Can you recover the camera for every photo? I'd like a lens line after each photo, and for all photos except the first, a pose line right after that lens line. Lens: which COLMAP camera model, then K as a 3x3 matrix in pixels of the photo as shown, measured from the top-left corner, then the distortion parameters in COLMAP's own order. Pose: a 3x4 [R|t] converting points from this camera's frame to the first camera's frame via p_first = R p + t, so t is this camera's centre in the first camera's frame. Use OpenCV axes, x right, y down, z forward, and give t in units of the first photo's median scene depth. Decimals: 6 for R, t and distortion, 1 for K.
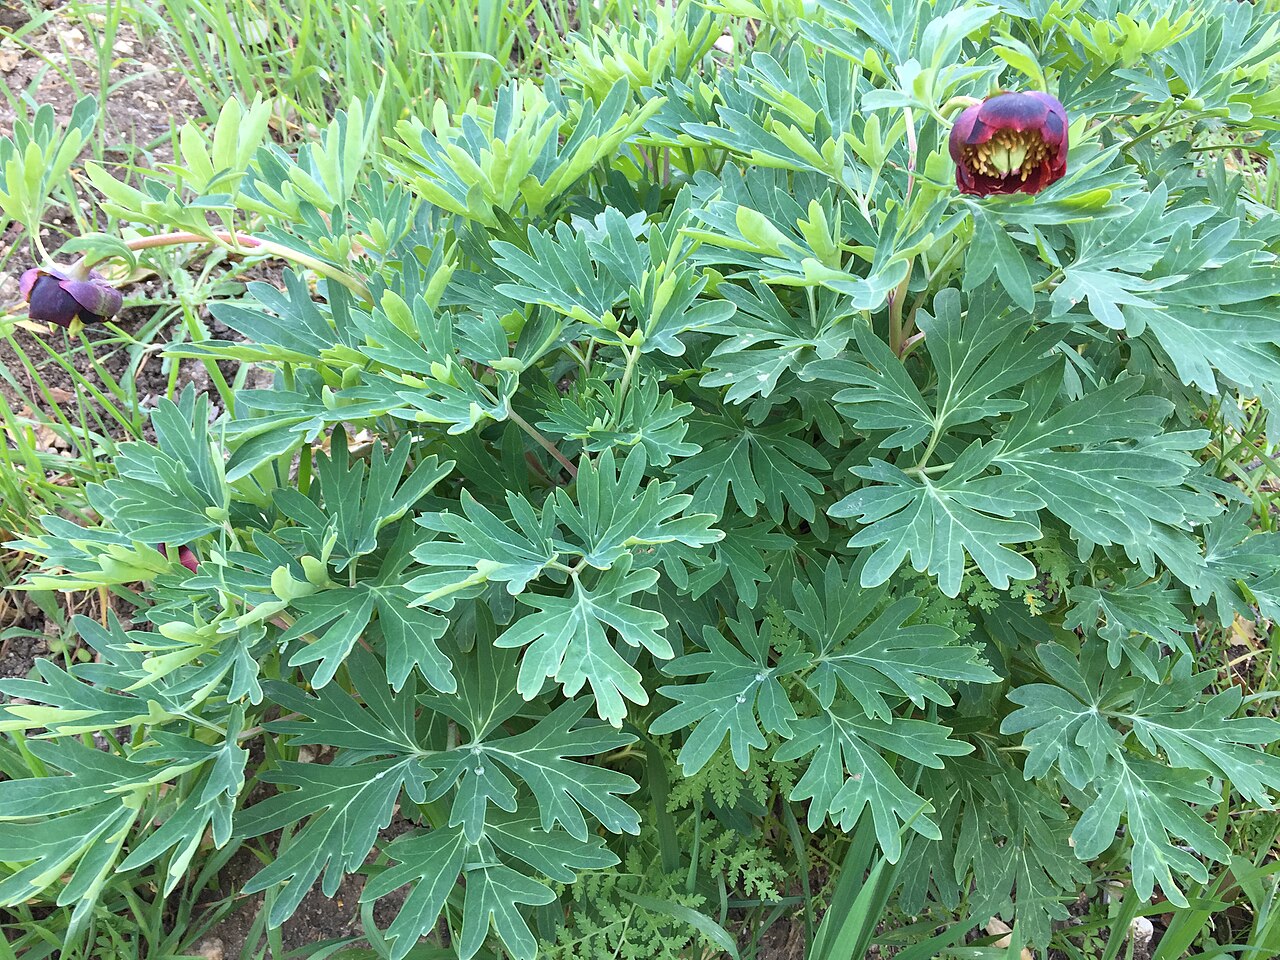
lens RADIAL K [[1142.9, 0, 639.5], [0, 1142.9, 463.8], [0, 0, 1]] dist [0.080029, -0.139932]
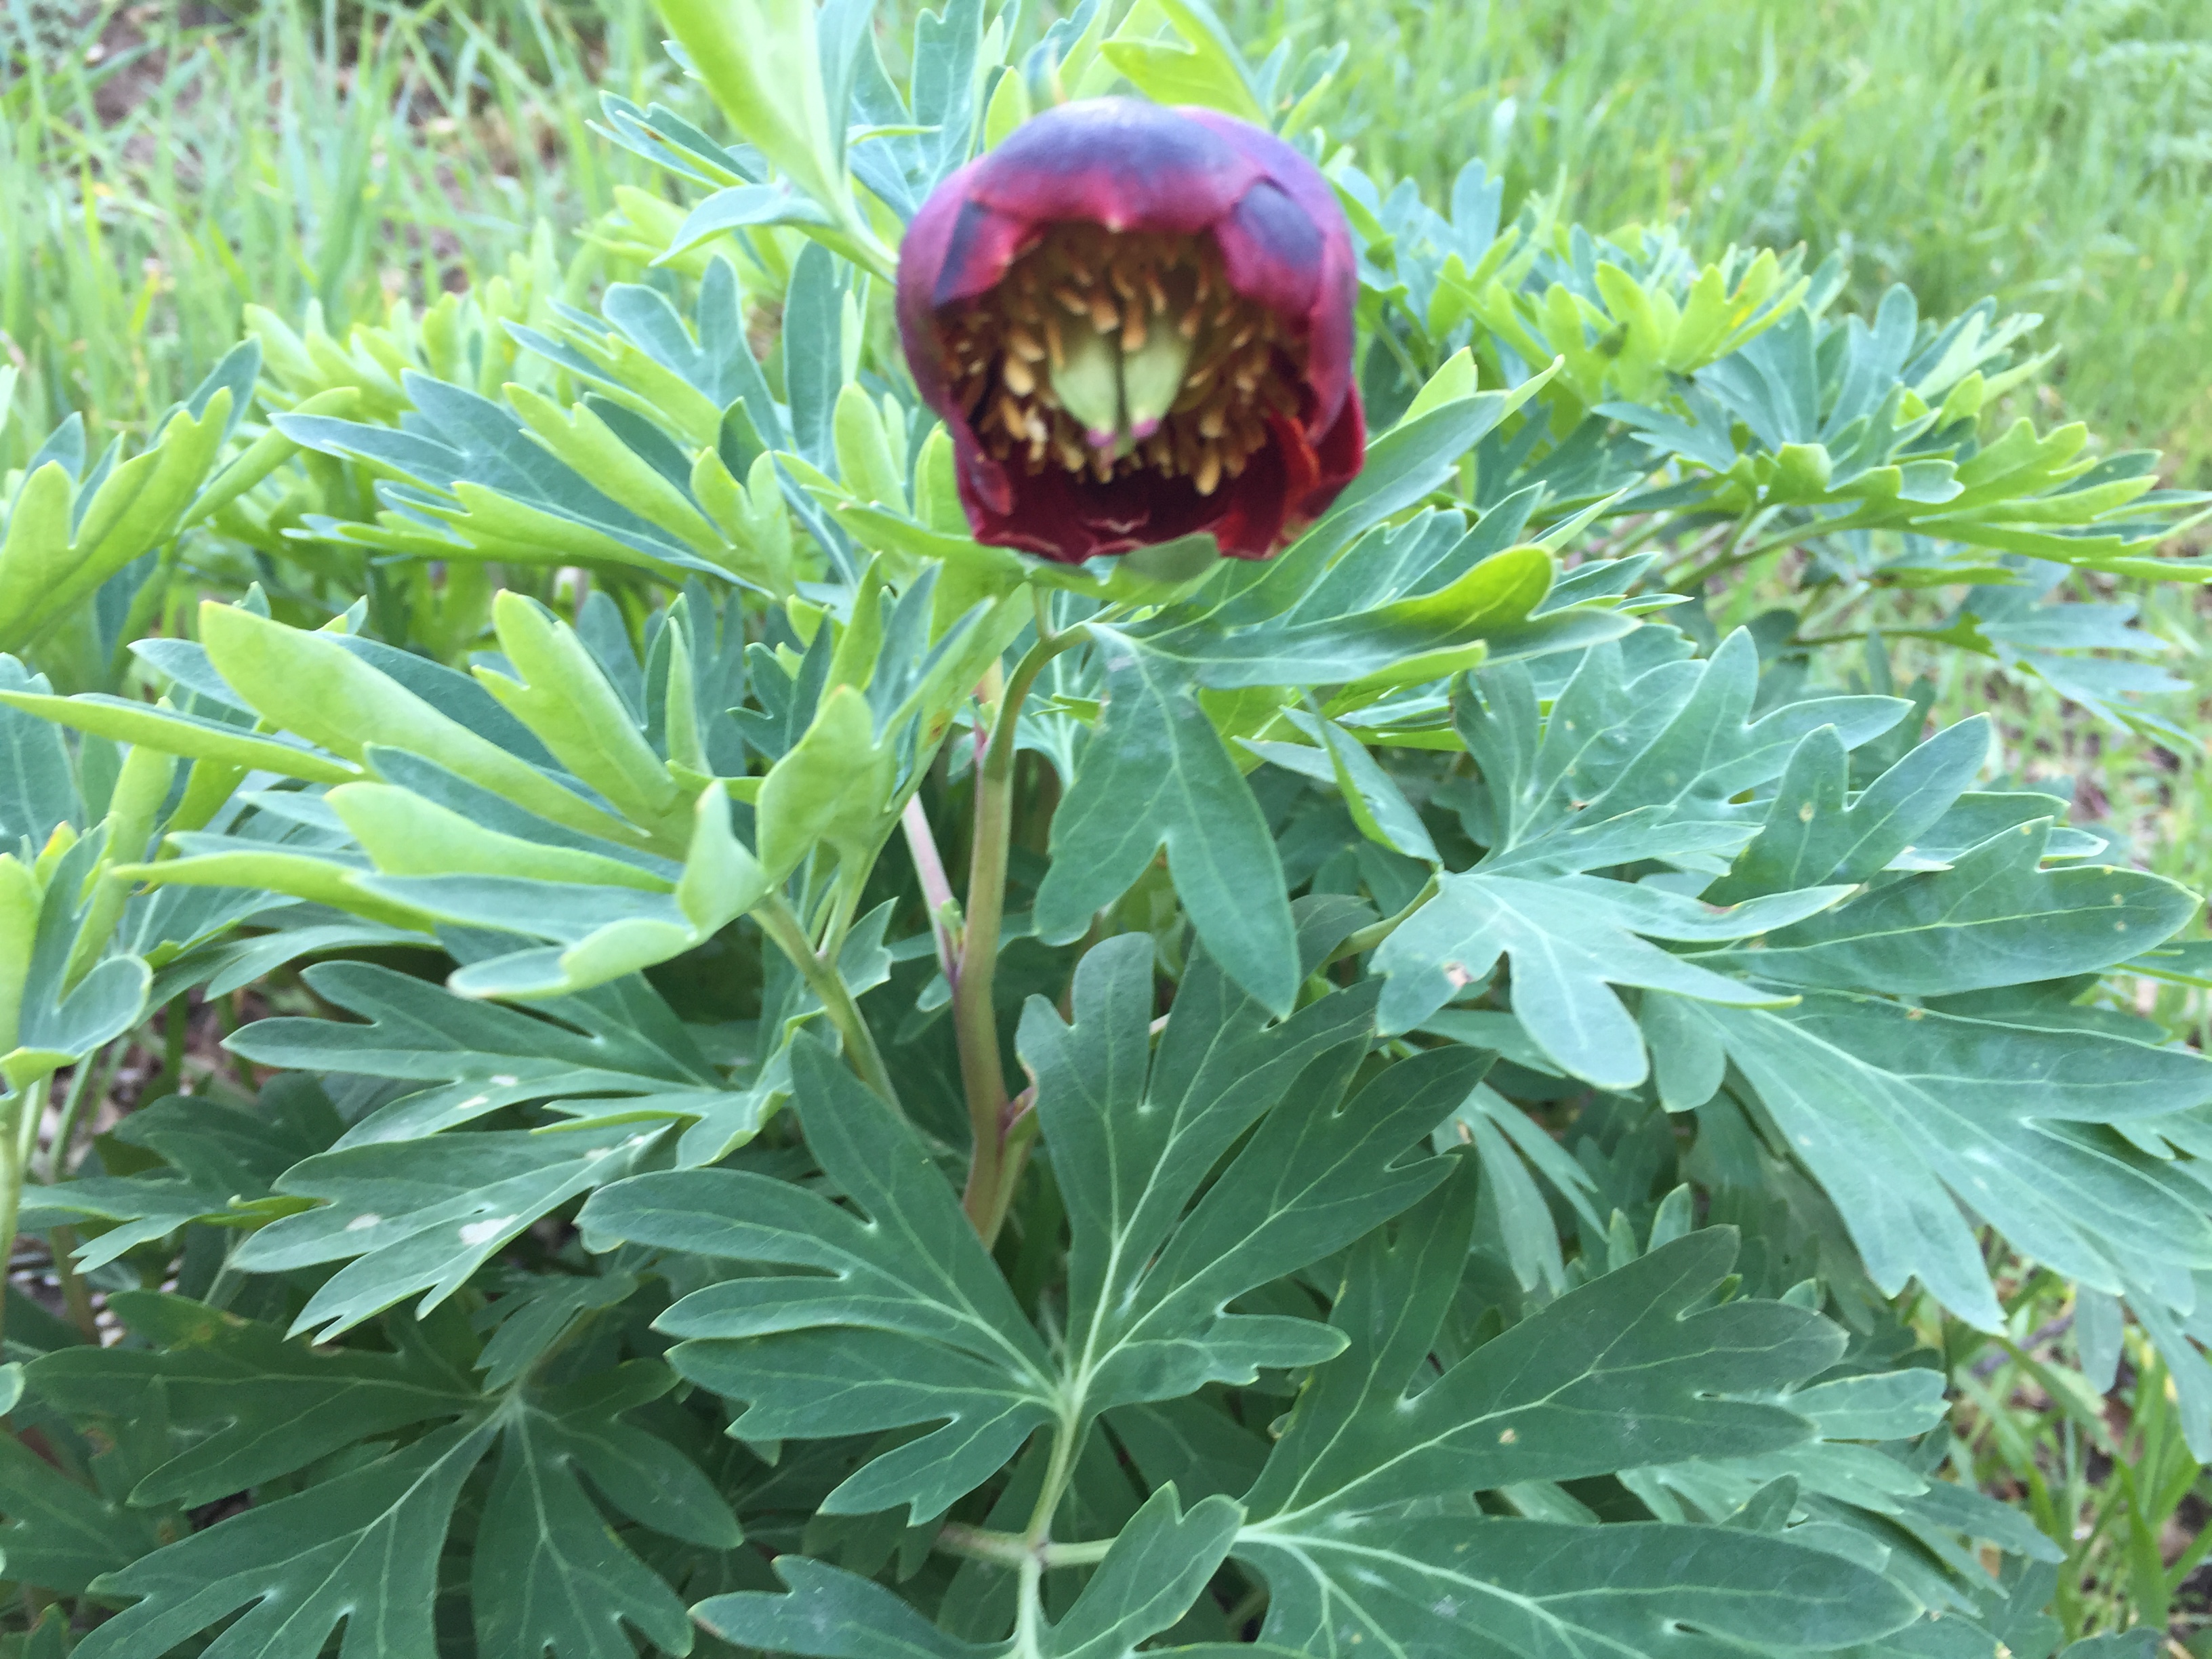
lens RADIAL K [[1975.1, 0, 1105.2], [0, 1975.1, 801.5], [0, 0, 1]] dist [0.080029, -0.139932]
pose [[0.994335, 0.015047, 0.105225, 0.222622], [0.009540, 0.973304, -0.229323, -0.068312], [-0.105867, 0.229027, 0.967646, 0.502730]]
